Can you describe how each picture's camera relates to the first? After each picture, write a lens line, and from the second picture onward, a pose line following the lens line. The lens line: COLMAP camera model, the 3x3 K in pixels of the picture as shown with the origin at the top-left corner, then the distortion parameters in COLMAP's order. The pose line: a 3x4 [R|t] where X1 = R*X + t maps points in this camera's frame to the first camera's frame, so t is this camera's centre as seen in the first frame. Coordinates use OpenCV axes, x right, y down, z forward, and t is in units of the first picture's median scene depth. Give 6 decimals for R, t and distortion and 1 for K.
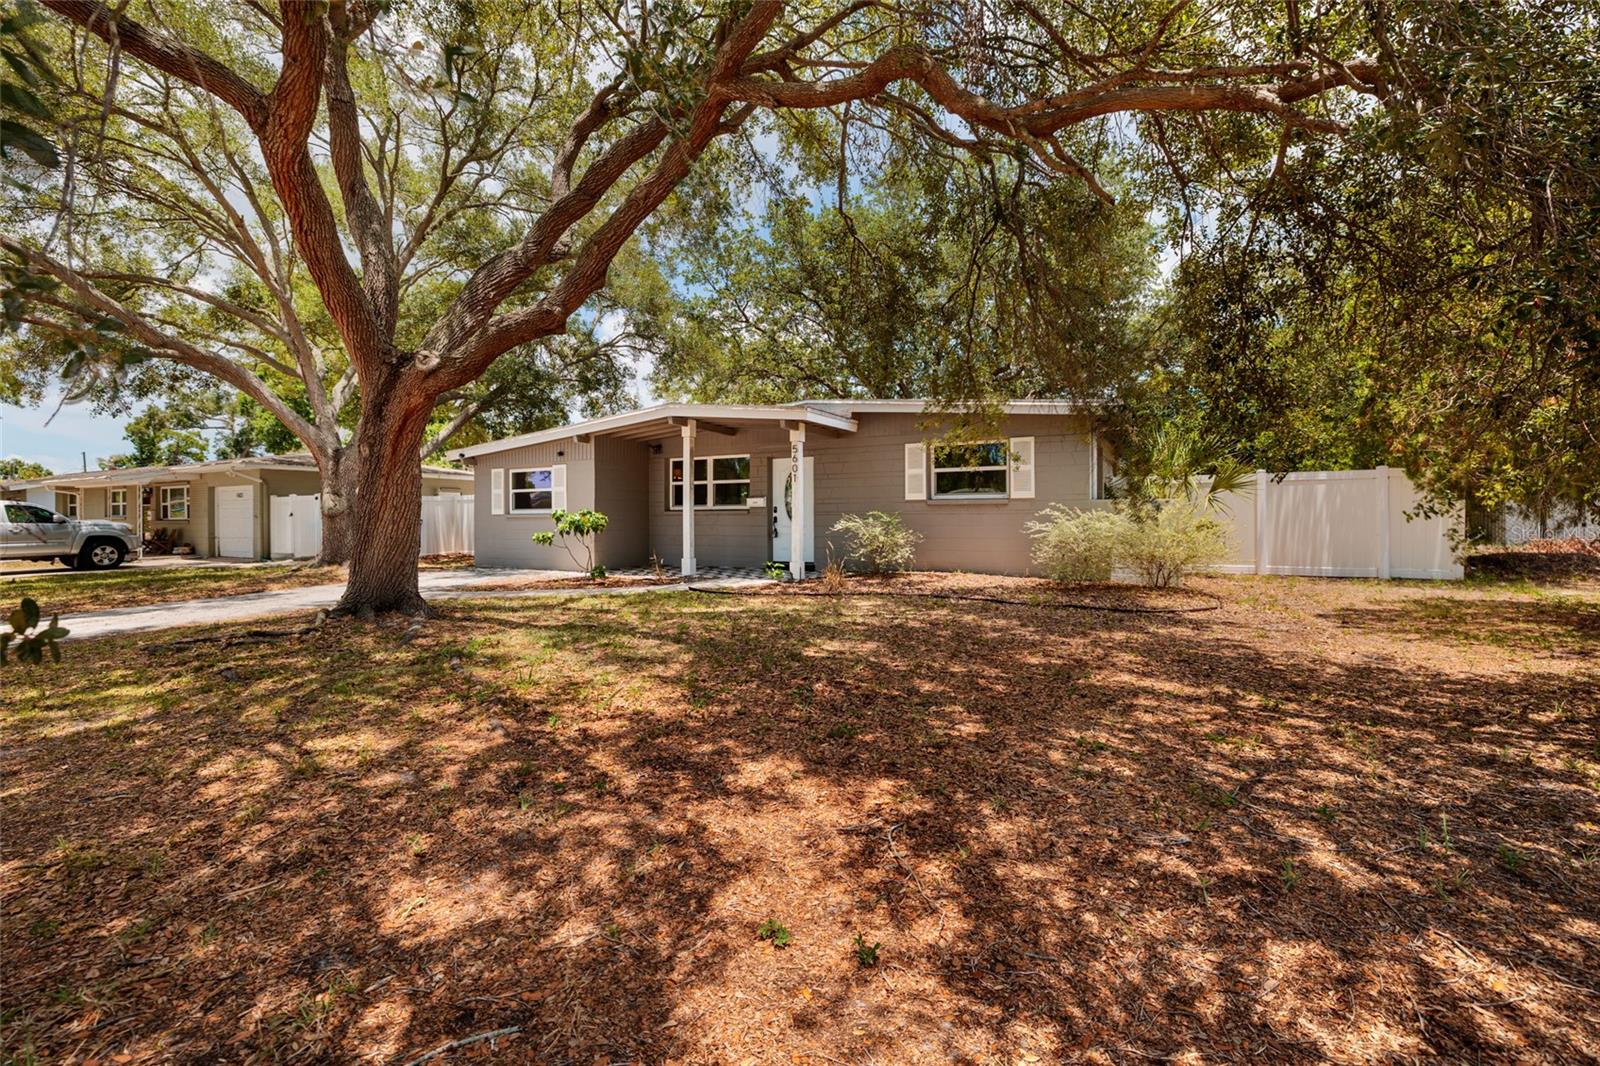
lens RADIAL K [[684.3, 0, 810.0], [0, 684.3, 515.0], [0, 0, 1]] dist [0.000255, 0.000392]
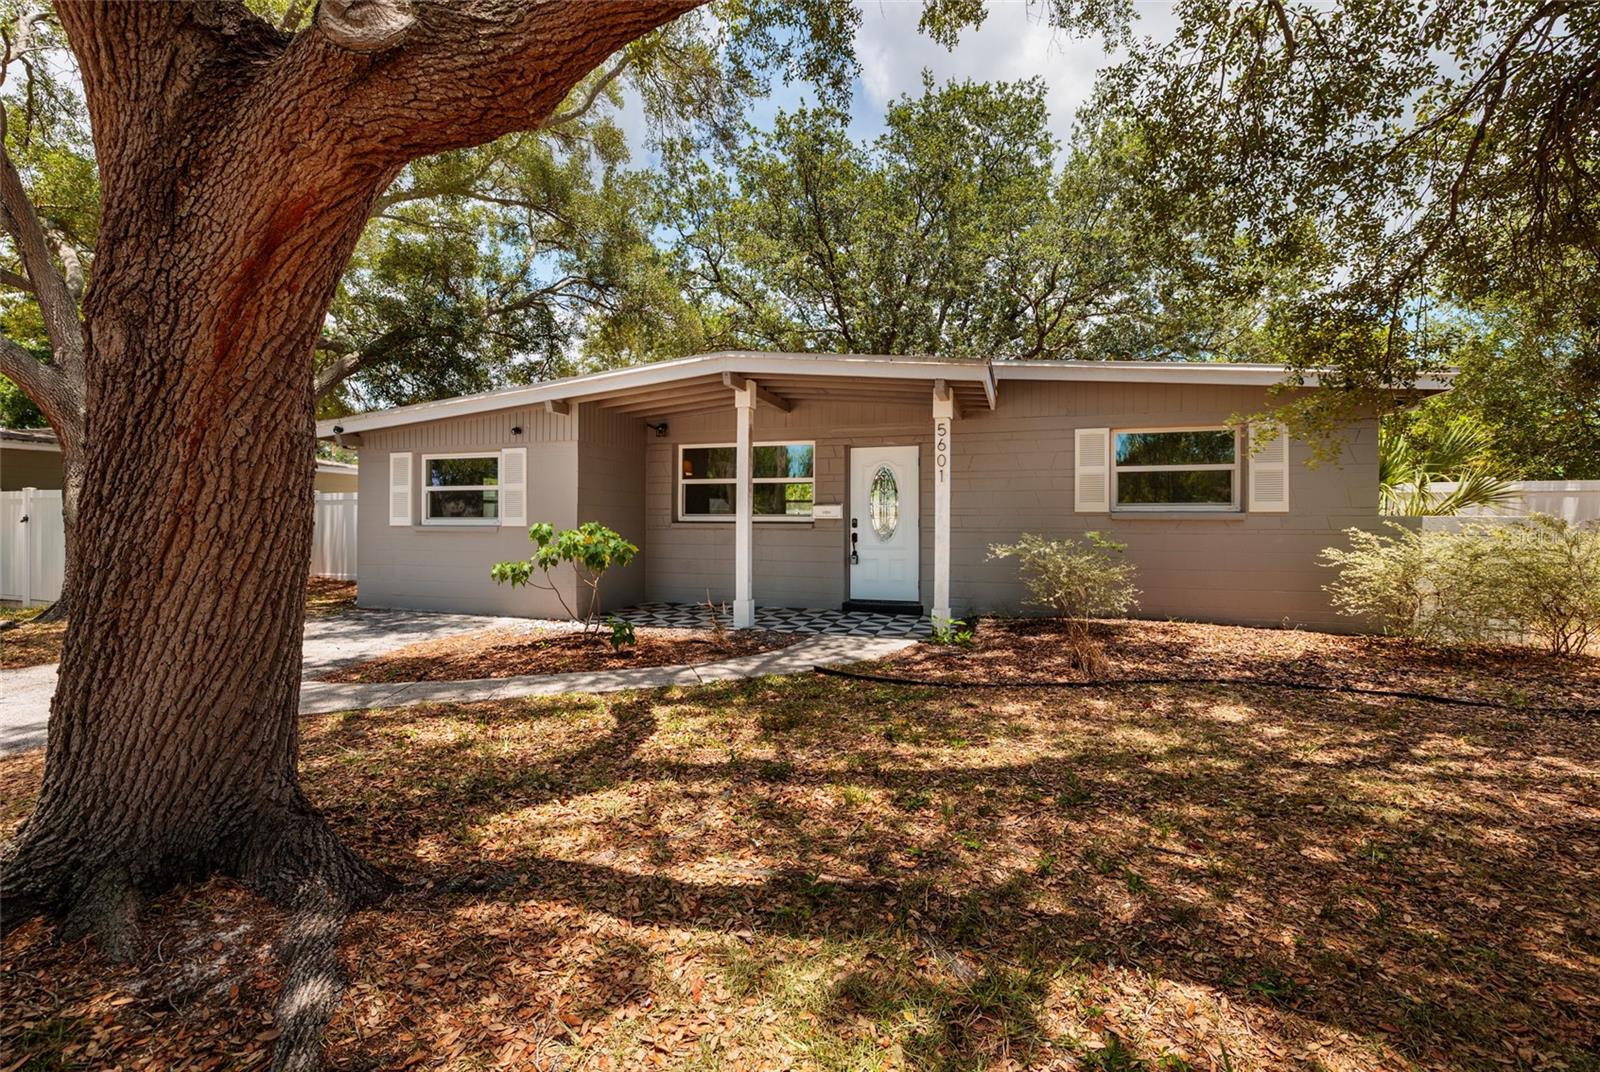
lens RADIAL K [[684.3, 0, 810.0], [0, 684.3, 518.0], [0, 0, 1]] dist [0.000255, 0.000392]
pose [[0.984950, 0.009460, 0.172581, -0.216302], [-0.009275, 0.999955, -0.001877, -0.011341], [-0.172591, 0.000248, 0.984994, 0.351717]]
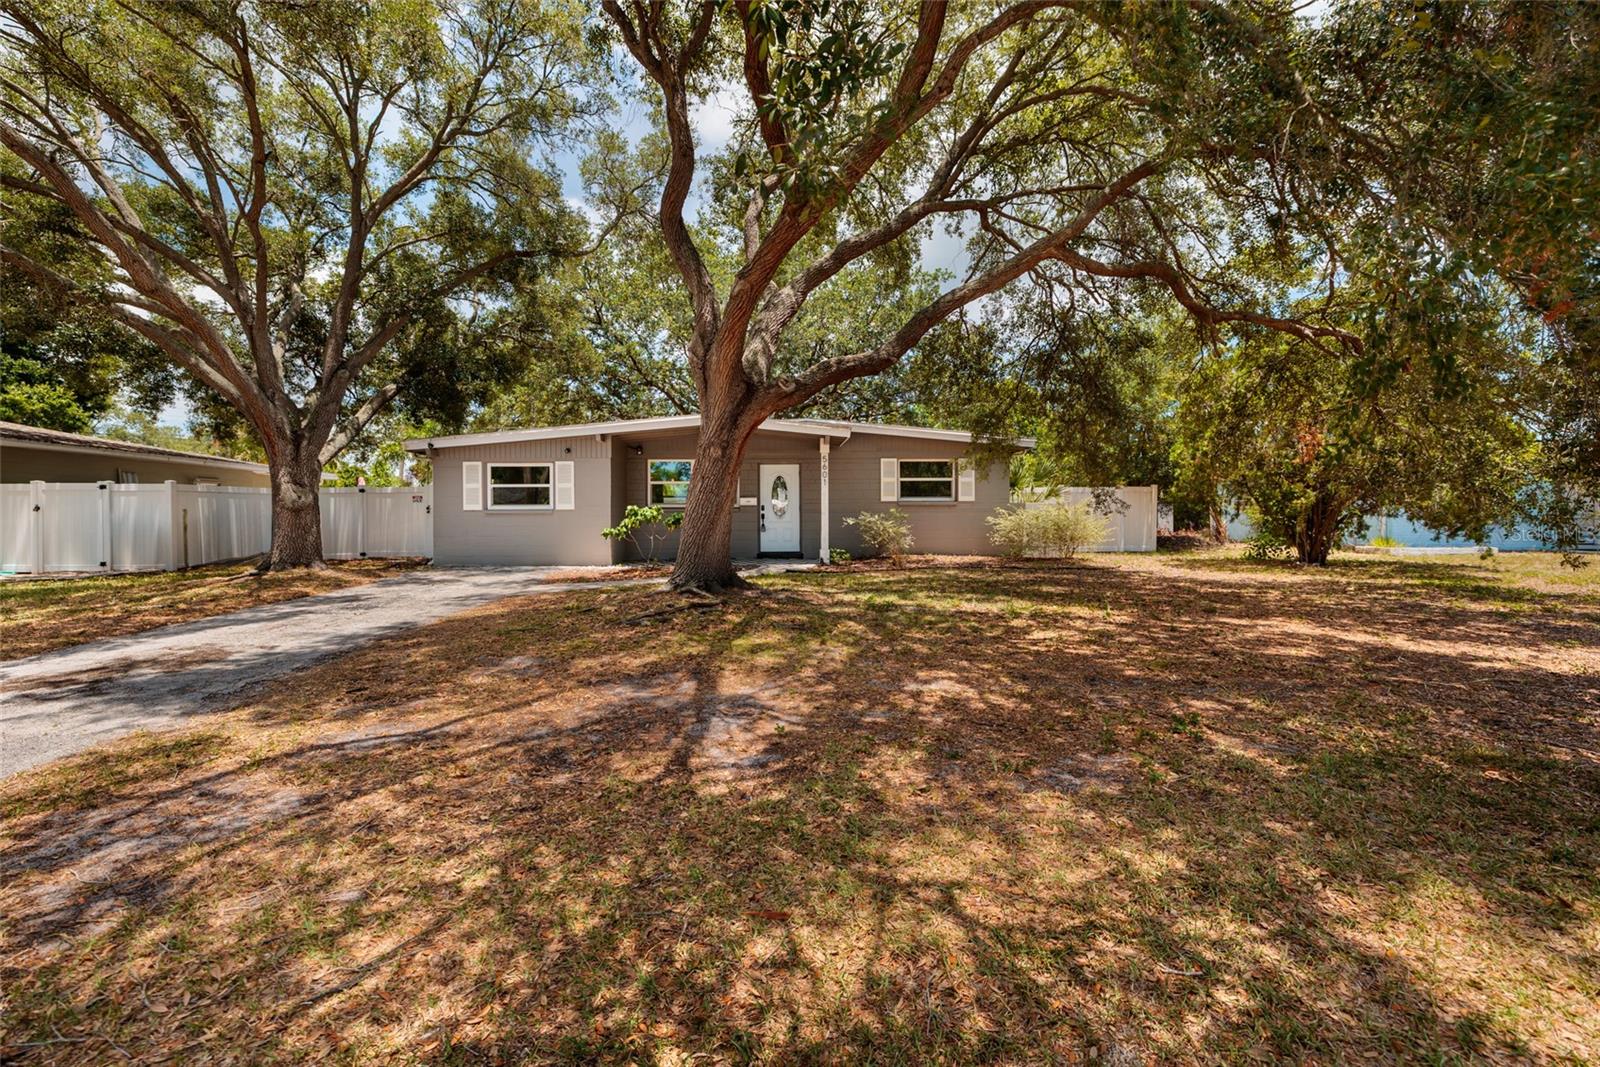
lens RADIAL K [[672.8, 0, 800.0], [0, 672.8, 533.5], [0, 0, 1]] dist [0.001004, 0.000272]
pose [[0.872164, -0.009553, 0.489120, -0.575541], [-0.003141, 0.999679, 0.025126, 0.007393], [-0.489203, -0.023450, 0.871855, -0.041514]]
